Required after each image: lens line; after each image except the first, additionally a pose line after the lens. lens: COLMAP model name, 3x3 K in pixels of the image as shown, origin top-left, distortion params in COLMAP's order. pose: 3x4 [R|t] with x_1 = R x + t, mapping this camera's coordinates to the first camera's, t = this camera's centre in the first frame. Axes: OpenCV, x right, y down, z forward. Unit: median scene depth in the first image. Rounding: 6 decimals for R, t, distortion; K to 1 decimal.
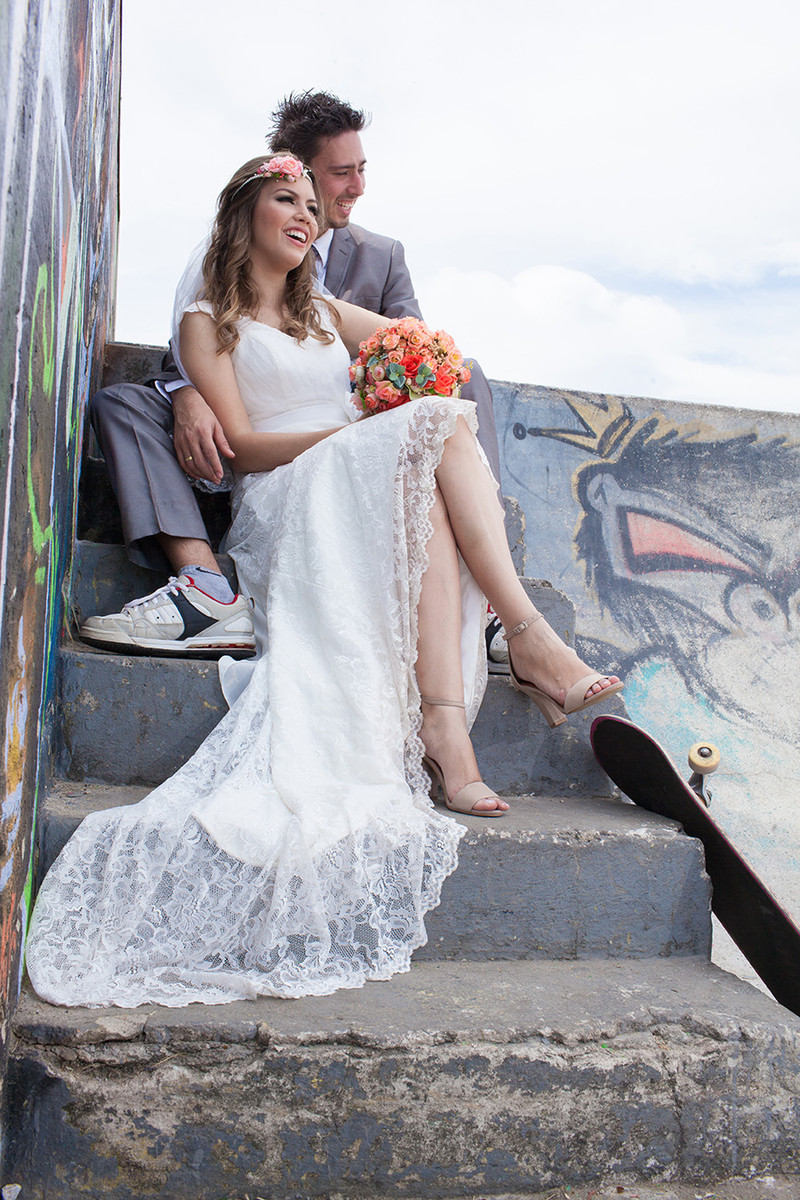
lens RADIAL K [[1164.4, 0, 400.0], [0, 1164.4, 600.0], [0, 0, 1]] dist [-0.101693, 0.143514]
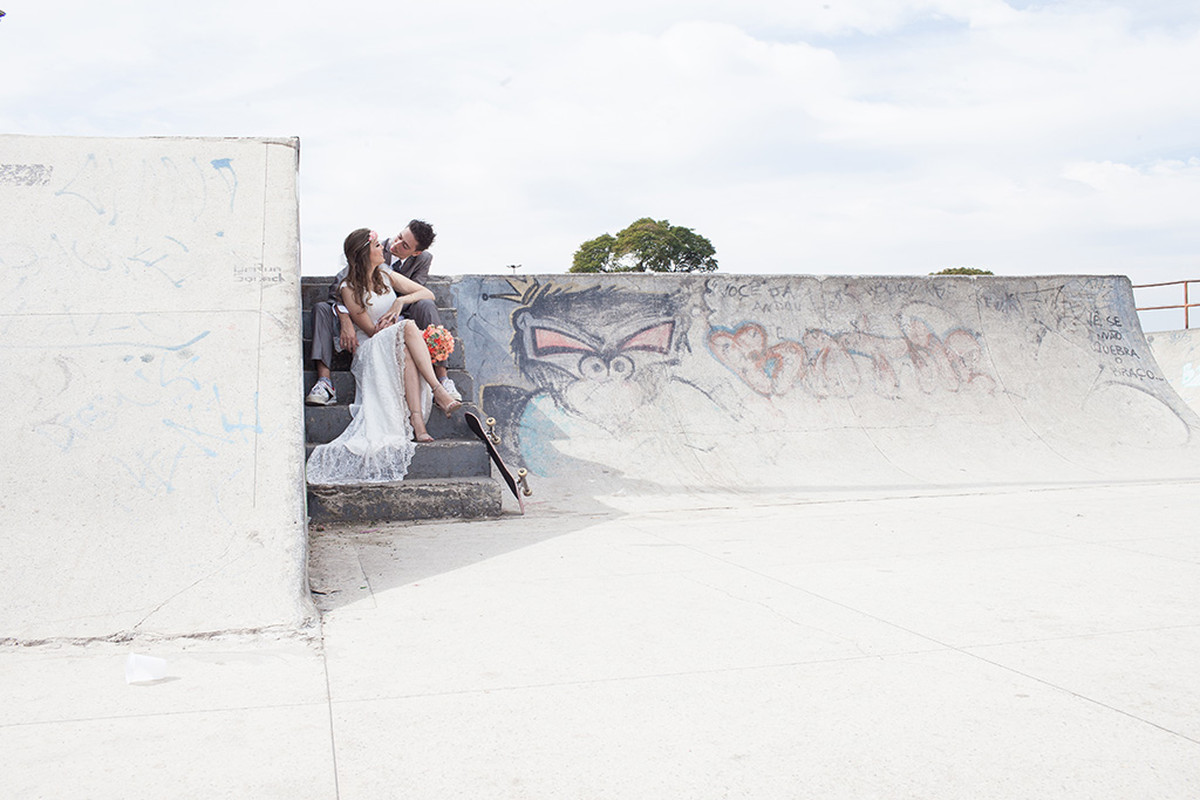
lens RADIAL K [[1164.4, 0, 600.0], [0, 1164.4, 400.0], [0, 0, 1]] dist [-0.101693, 0.143514]
pose [[0.996664, -0.080308, 0.014521, 0.291994], [0.079586, 0.995815, 0.044921, -0.031869], [-0.018067, -0.043615, 0.998885, -1.330694]]
